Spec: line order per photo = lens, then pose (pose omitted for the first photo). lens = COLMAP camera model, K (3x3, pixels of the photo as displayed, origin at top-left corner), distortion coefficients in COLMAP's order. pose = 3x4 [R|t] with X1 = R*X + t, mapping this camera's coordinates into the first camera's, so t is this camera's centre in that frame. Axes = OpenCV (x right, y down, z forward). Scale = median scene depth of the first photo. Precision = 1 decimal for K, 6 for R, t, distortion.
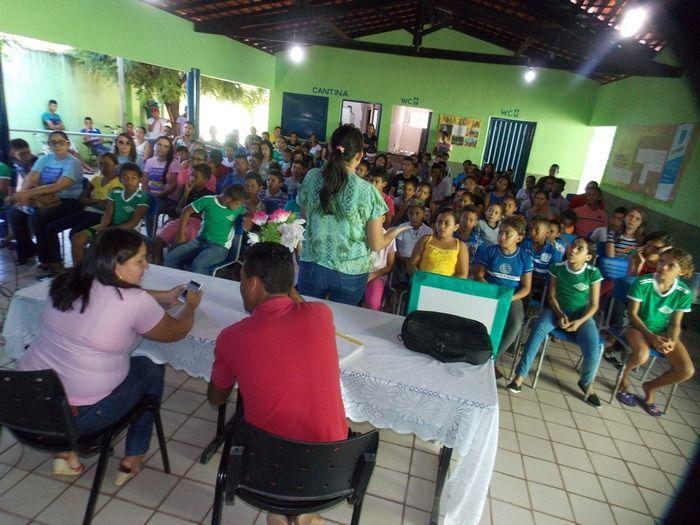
lens RADIAL K [[451.1, 0, 360.6], [0, 451.1, 268.8], [0, 0, 1]] dist [0.004283, -0.002527]
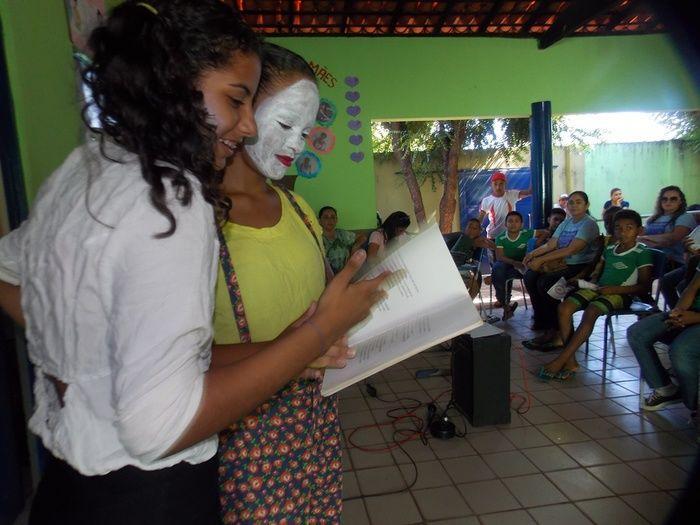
lens RADIAL K [[487.8, 0, 348.3], [0, 487.8, 260.7], [0, 0, 1]] dist [0.032007, 0.001103]
pose [[0.347160, -0.042121, -0.936860, 0.051288], [-0.208467, 0.970530, -0.120884, 0.024814], [0.914342, 0.237271, 0.328148, 0.122557]]
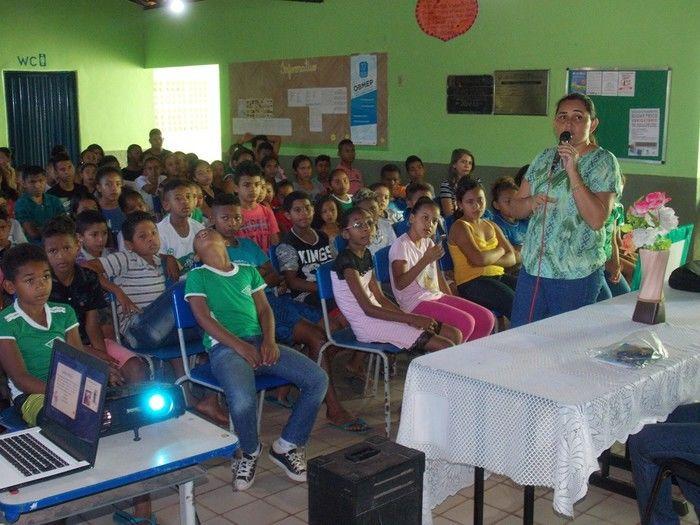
lens RADIAL K [[855.3, 0, 333.5], [0, 855.3, 237.8], [0, 0, 1]] dist [-0.058138, 0.000000]
pose [[0.560186, -0.258063, 0.787144, -0.427265], [0.337962, 0.938754, 0.067250, -0.081672], [-0.756289, 0.228352, 0.613093, 0.095182]]
